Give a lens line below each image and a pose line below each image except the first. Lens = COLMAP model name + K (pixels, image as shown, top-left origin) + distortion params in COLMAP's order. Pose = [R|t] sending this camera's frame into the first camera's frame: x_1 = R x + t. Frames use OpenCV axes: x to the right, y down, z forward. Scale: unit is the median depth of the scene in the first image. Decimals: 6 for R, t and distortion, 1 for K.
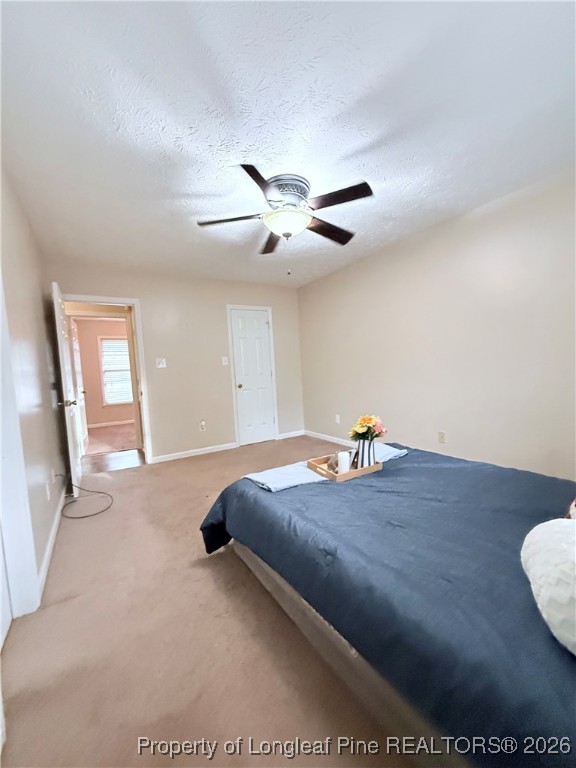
lens RADIAL K [[315.0, 0, 286.1], [0, 315.0, 394.1], [0, 0, 1]] dist [0.000011, -0.000100]
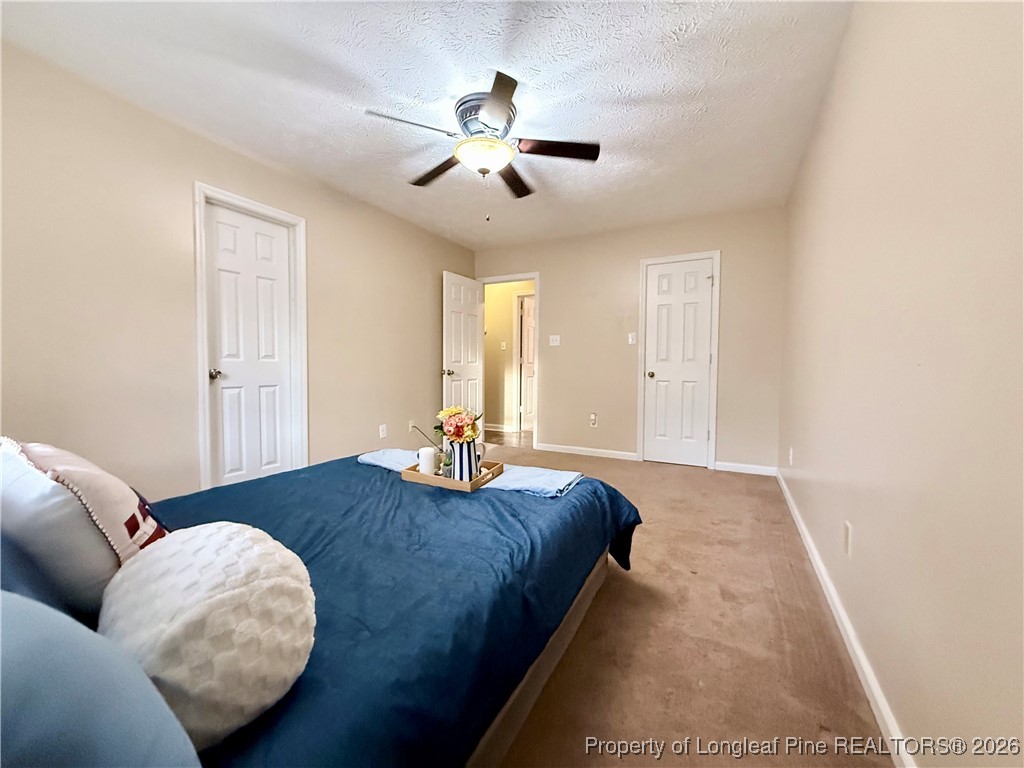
lens RADIAL K [[410.9, 0, 512.0], [0, 410.9, 384.0], [0, 0, 1]] dist [0.000620, -0.000317]
pose [[0.508221, 0.090257, -0.856484, 0.482263], [-0.102364, 0.993774, 0.043984, -0.013728], [0.855121, 0.065319, 0.514296, 0.280611]]
